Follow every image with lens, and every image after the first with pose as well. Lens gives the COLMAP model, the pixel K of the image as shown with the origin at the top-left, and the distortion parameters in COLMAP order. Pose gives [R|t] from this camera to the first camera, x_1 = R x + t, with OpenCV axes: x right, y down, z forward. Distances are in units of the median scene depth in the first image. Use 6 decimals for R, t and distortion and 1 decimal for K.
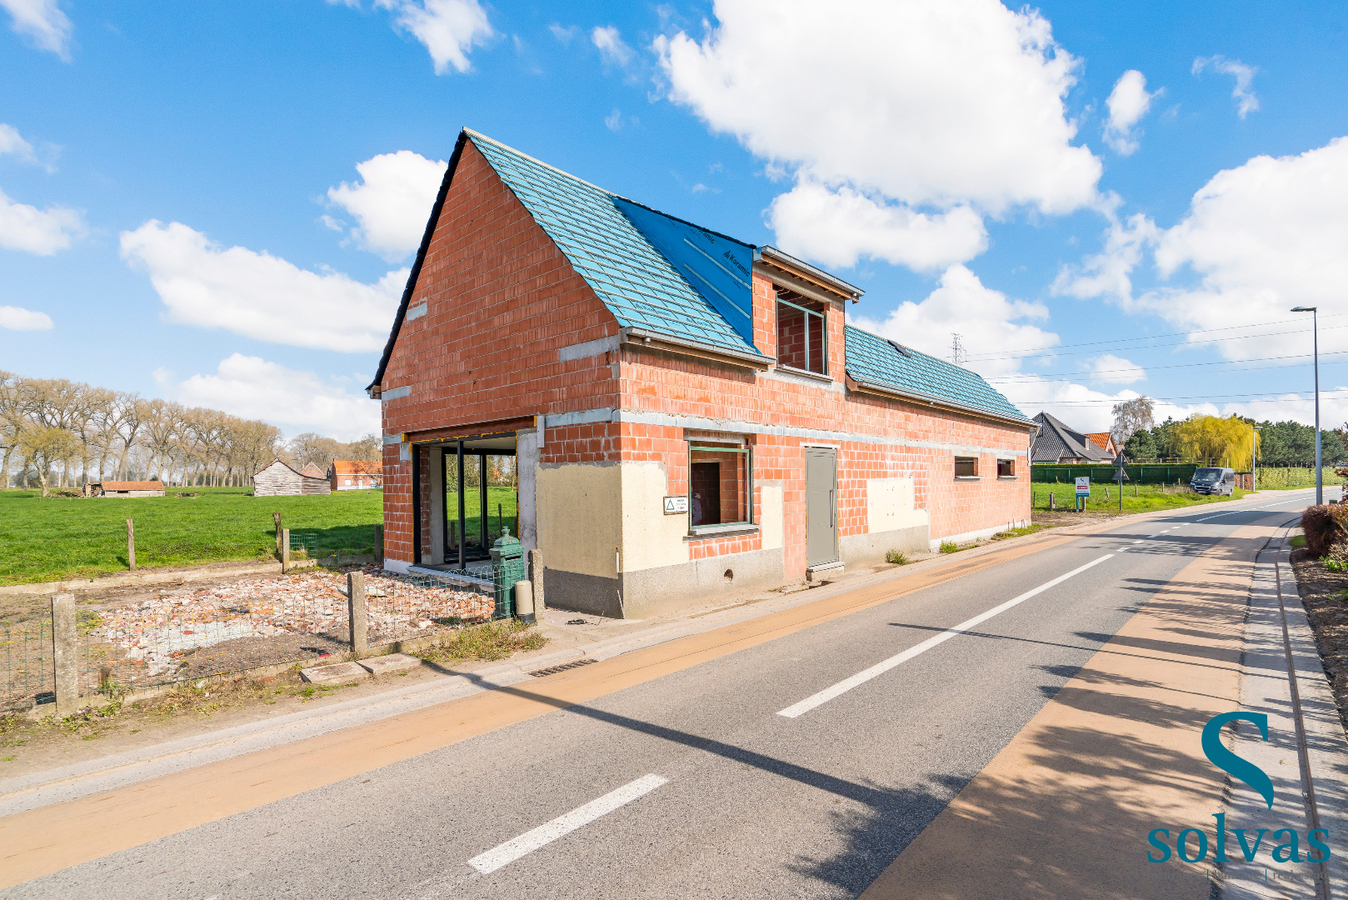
lens RADIAL K [[621.9, 0, 667.2], [0, 621.9, 481.6], [0, 0, 1]] dist [0.002793, 0.000107]
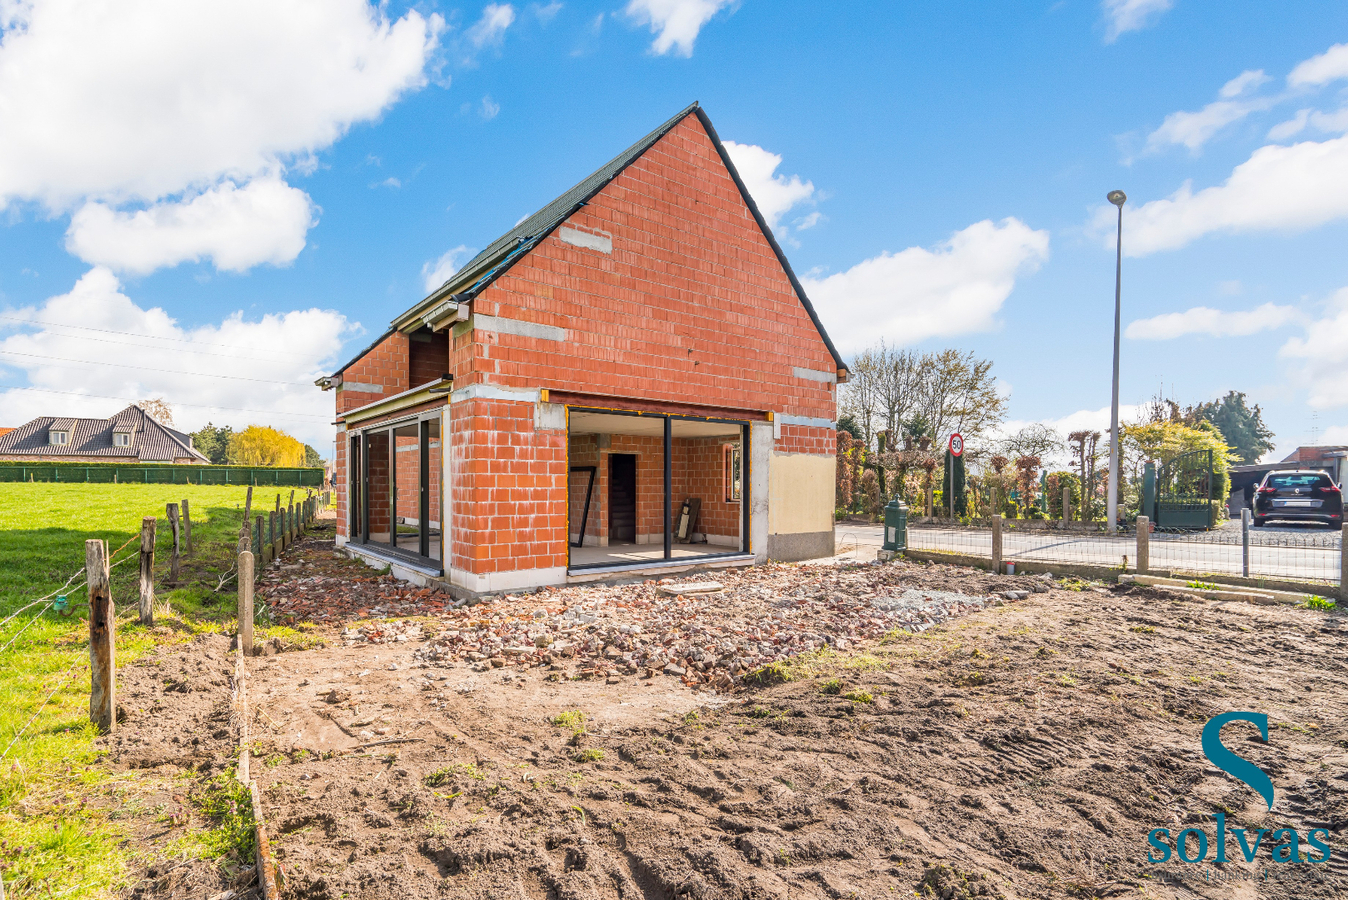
lens RADIAL K [[659.6, 0, 645.2], [0, 659.6, 485.2], [0, 0, 1]] dist [-0.004388, -0.000222]
pose [[0.158603, 0.002670, 0.987339, -1.515191], [0.000563, 0.999996, -0.002795, 0.041386], [-0.987342, 0.000999, 0.158601, 1.021101]]
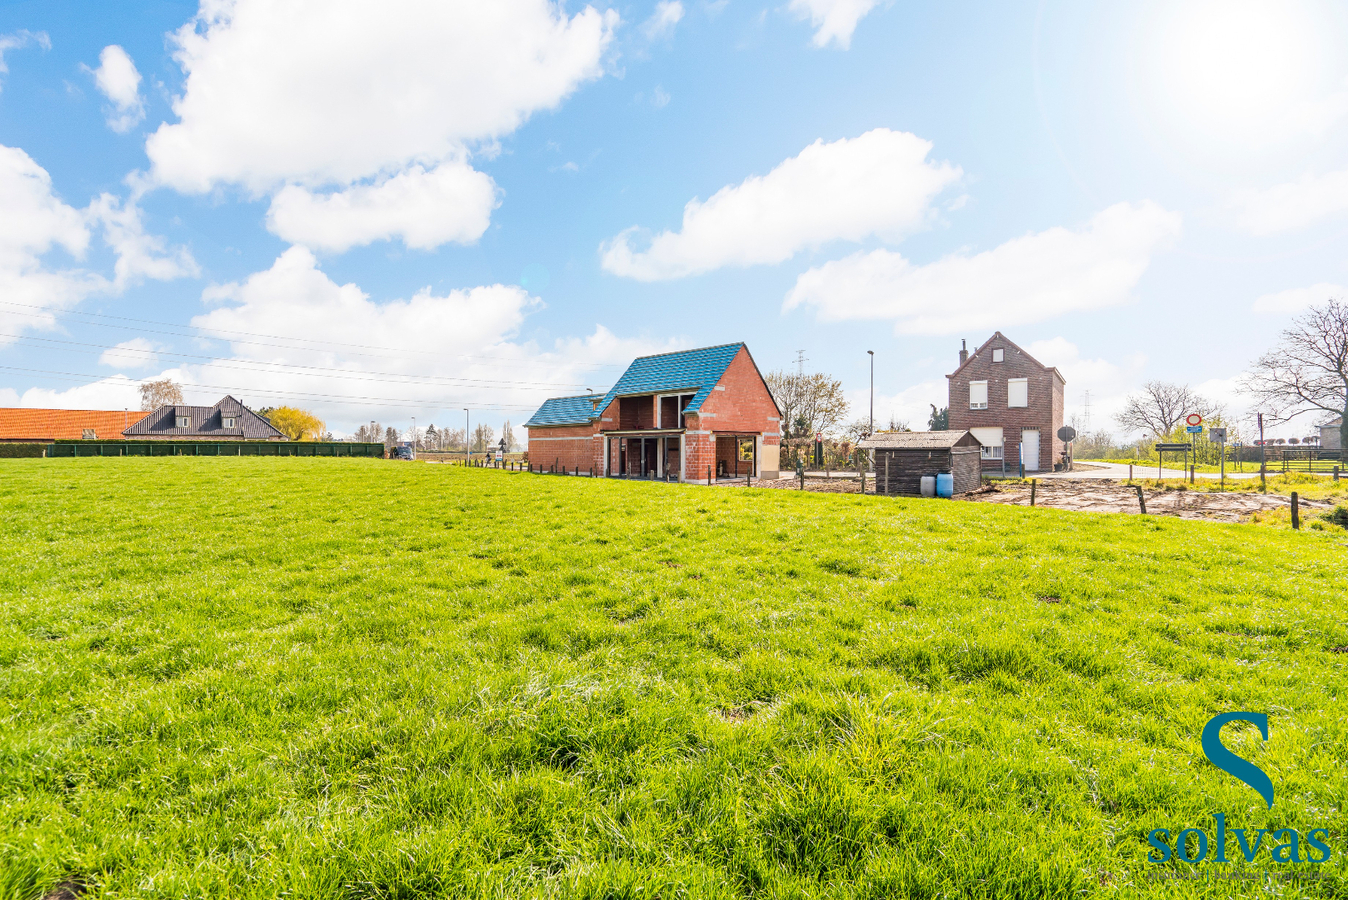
lens RADIAL K [[621.9, 0, 667.6], [0, 621.9, 452.5], [0, 0, 1]] dist [0.002793, 0.000107]
pose [[-0.029071, 0.000561, 0.999577, -3.971232], [0.009099, 0.999959, -0.000297, 0.015231], [-0.999536, 0.009086, -0.029075, 1.665675]]
